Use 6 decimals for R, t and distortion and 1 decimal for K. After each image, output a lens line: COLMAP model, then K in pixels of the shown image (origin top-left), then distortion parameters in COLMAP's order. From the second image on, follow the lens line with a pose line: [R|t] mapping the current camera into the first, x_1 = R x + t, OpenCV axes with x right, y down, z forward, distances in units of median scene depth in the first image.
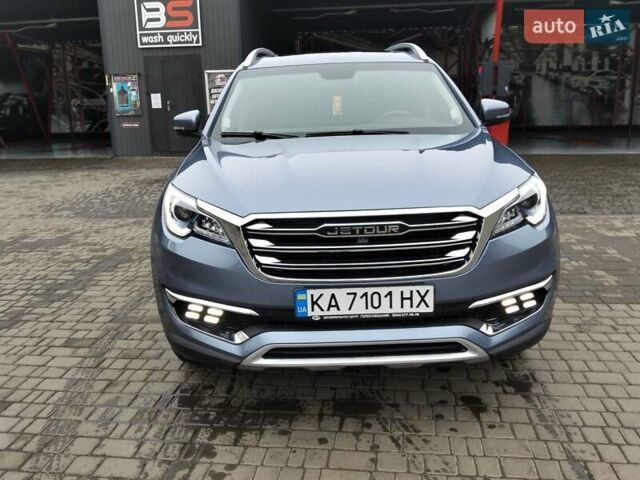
lens RADIAL K [[570.0, 0, 309.7], [0, 570.0, 238.5], [0, 0, 1]] dist [0.064052, -0.190371]
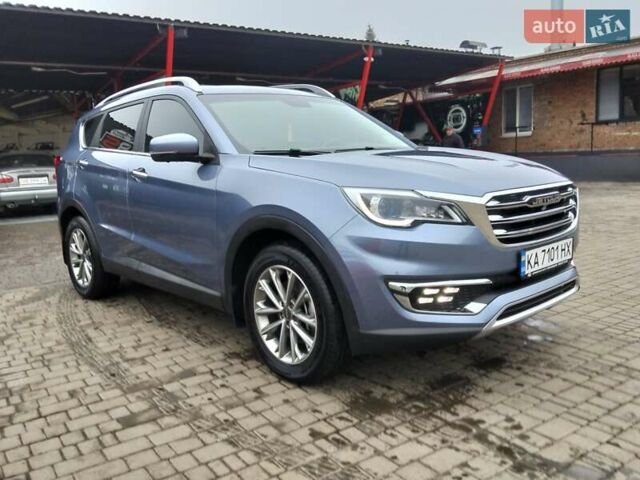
lens RADIAL K [[564.8, 0, 326.3], [0, 564.8, 240.2], [0, 0, 1]] dist [0.075150, -0.175226]
pose [[0.739070, -0.103121, 0.665689, -1.005478], [0.179493, 0.982633, -0.047061, 0.041342], [-0.649275, 0.154268, 0.744744, 0.328383]]
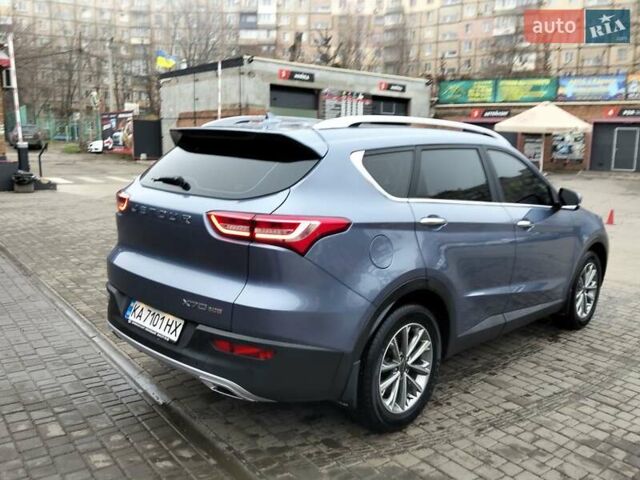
lens RADIAL K [[560.9, 0, 311.1], [0, 560.9, 240.3], [0, 0, 1]] dist [0.088218, -0.170548]
pose [[-0.706589, -0.115599, 0.698118, -1.030135], [0.151991, 0.938747, 0.309279, -0.883966], [-0.691109, 0.324641, -0.645738, 3.371512]]
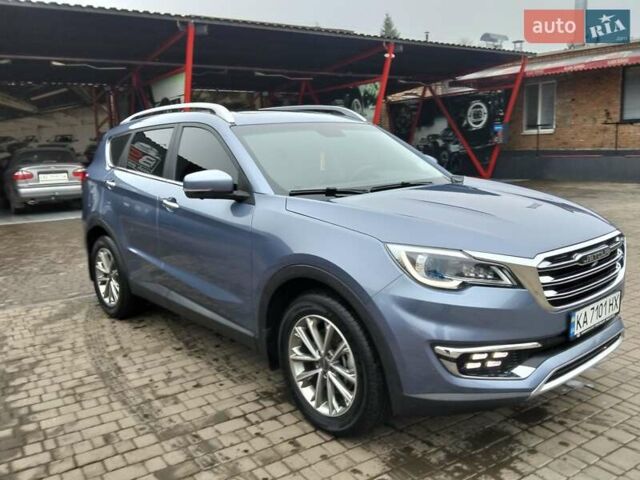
lens RADIAL K [[564.8, 0, 326.3], [0, 564.8, 240.2], [0, 0, 1]] dist [0.075150, -0.175226]
pose [[0.755695, -0.107841, 0.645984, -1.013681], [0.166433, 0.985591, -0.030165, -0.094952], [-0.633423, 0.130308, 0.762755, 0.367040]]
